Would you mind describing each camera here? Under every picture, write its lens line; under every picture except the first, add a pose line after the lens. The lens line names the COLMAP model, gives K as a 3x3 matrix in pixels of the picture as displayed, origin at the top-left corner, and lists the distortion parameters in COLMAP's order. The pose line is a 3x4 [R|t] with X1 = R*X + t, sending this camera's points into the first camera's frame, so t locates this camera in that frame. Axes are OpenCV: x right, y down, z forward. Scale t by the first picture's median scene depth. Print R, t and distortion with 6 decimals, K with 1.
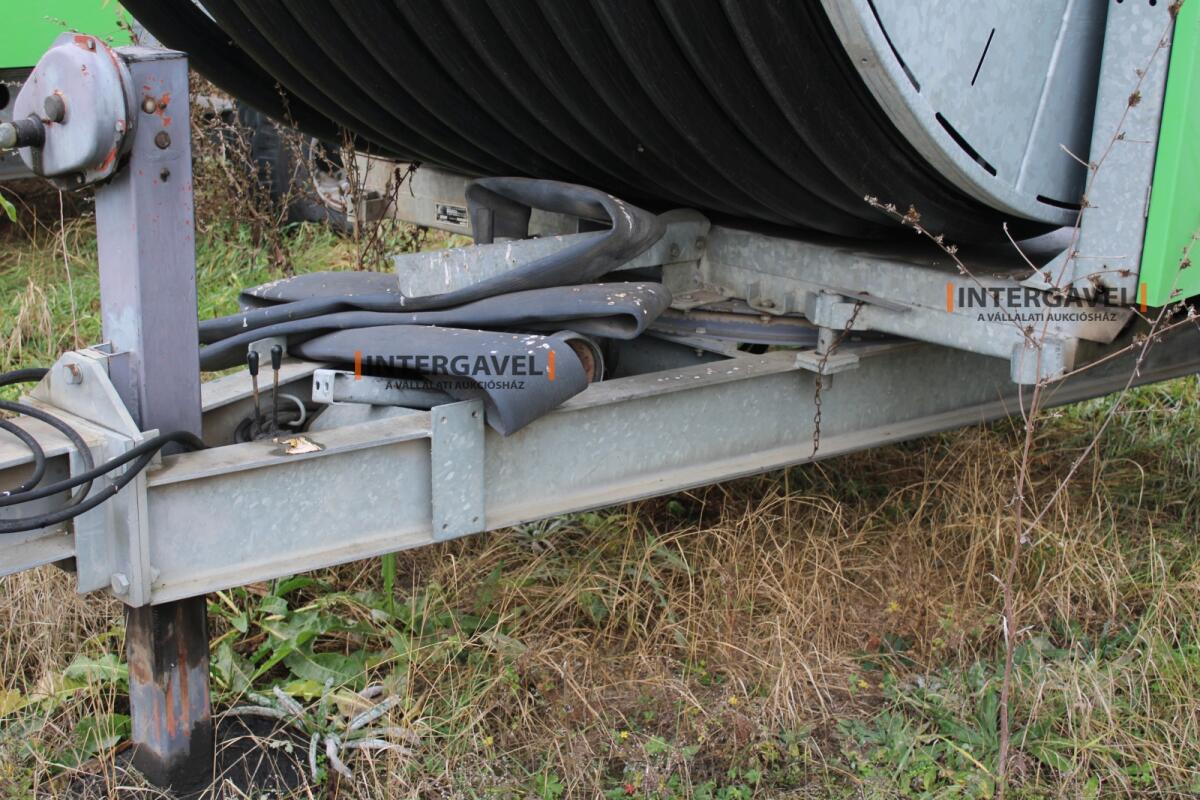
lens RADIAL K [[1764.4, 0, 599.5], [0, 1764.4, 400.4], [0, 0, 1]] dist [-0.021150, -0.043193]
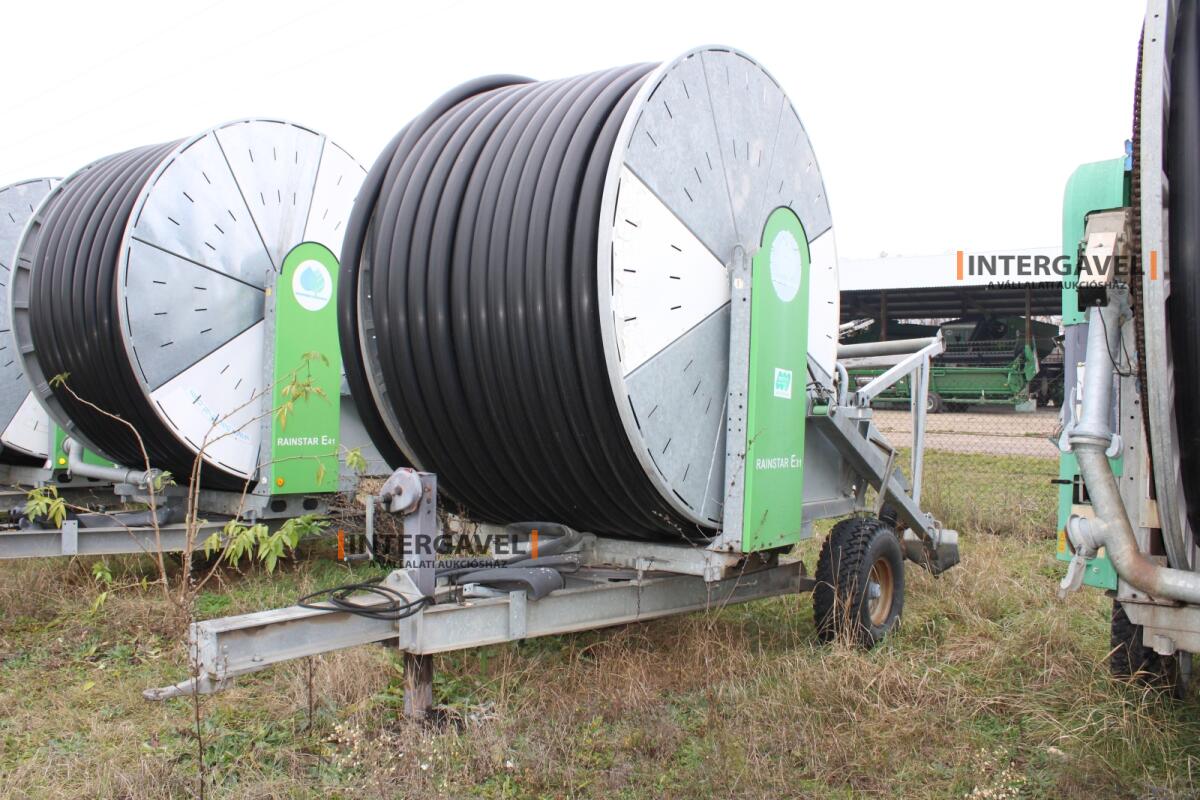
lens RADIAL K [[1005.0, 0, 593.7], [0, 1005.0, 402.5], [0, 0, 1]] dist [-0.169307, 0.156063]
pose [[0.995120, -0.007722, 0.098366, -0.111237], [0.035979, 0.956688, -0.288882, 0.178426], [-0.091875, 0.291012, 0.952298, -0.657570]]
